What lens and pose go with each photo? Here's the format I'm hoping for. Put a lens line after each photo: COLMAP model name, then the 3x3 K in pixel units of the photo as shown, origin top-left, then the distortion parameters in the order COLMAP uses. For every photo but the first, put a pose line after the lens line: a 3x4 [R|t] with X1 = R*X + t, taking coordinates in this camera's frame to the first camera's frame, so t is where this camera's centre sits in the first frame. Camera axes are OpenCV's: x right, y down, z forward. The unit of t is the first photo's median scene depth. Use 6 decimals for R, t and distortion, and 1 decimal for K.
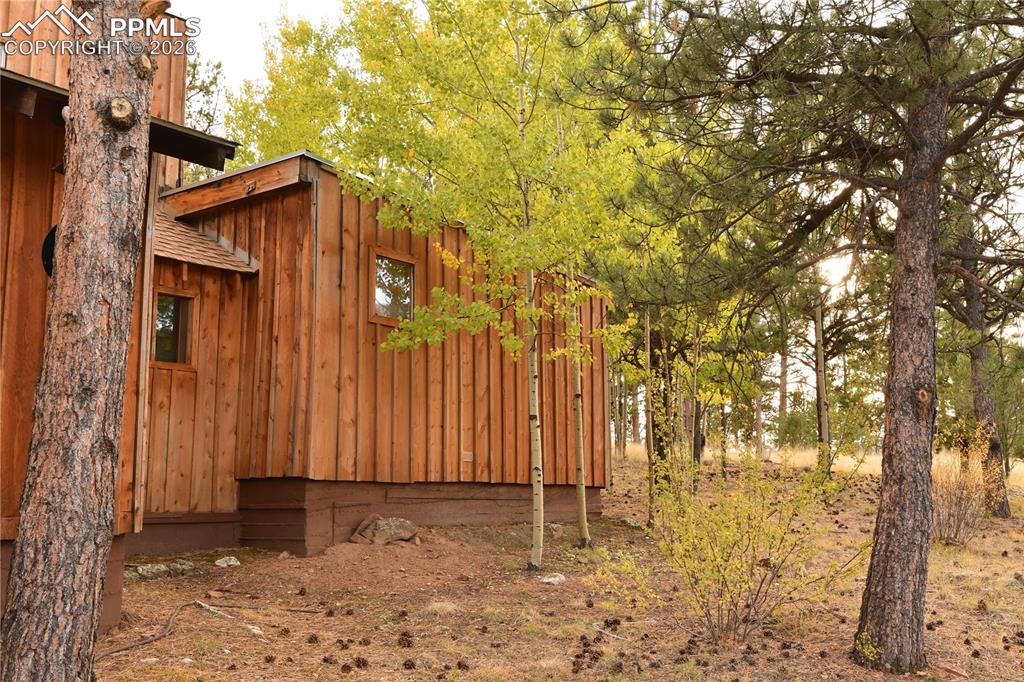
lens RADIAL K [[1080.4, 0, 511.4], [0, 1080.4, 341.7], [0, 0, 1]] dist [-0.041159, 0.000000]
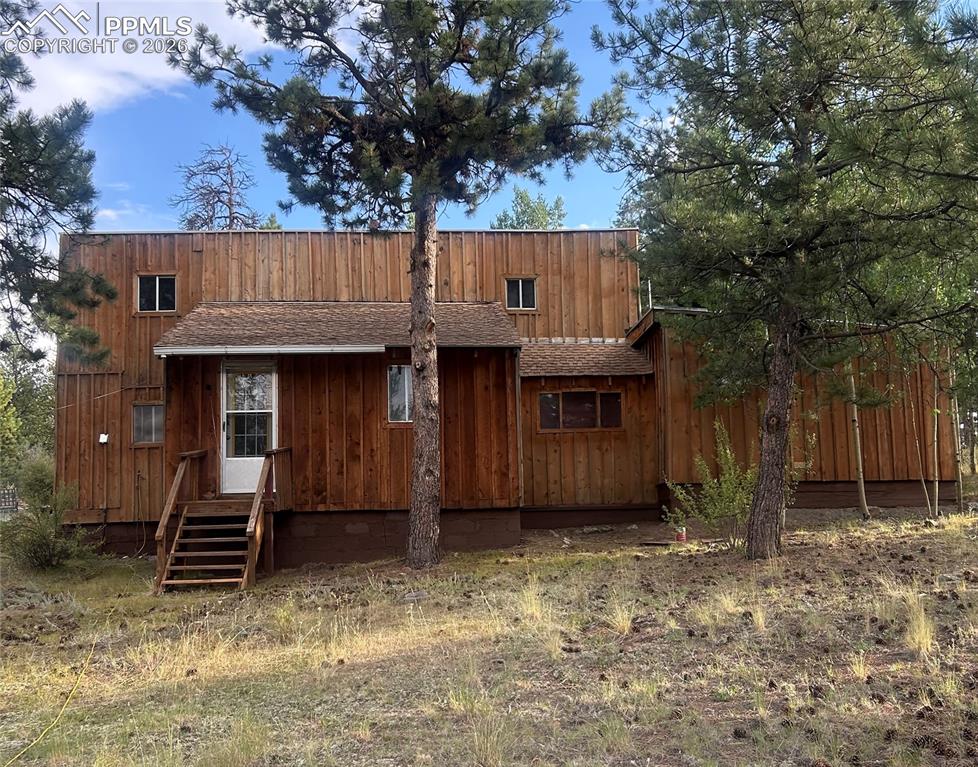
lens RADIAL K [[1018.3, 0, 480.9], [0, 1018.3, 441.6], [0, 0, 1]] dist [0.144148, 0.000000]
pose [[0.651814, -0.081647, -0.753971, 0.894818], [0.127607, 0.991820, 0.002915, 0.008865], [0.747566, -0.098112, 0.656901, -0.379967]]
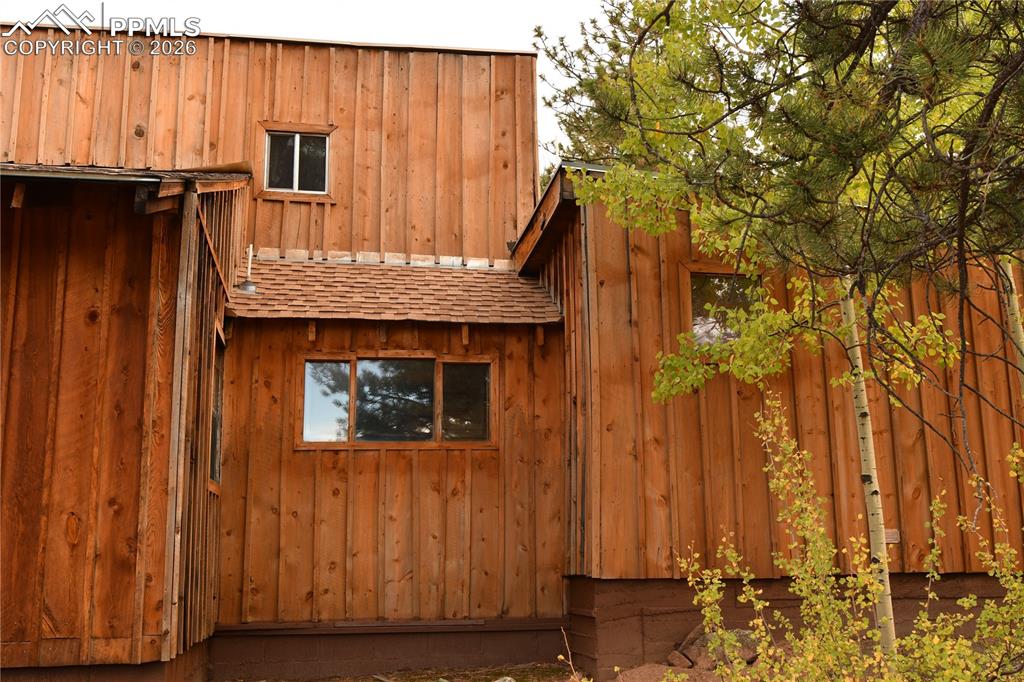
lens RADIAL K [[1080.4, 0, 511.4], [0, 1080.4, 339.6], [0, 0, 1]] dist [-0.041159, 0.000000]
pose [[0.728463, -0.147115, -0.669103, 0.291987], [0.107427, 0.989118, -0.100519, 0.028935], [0.676610, 0.001345, 0.736340, 0.377836]]
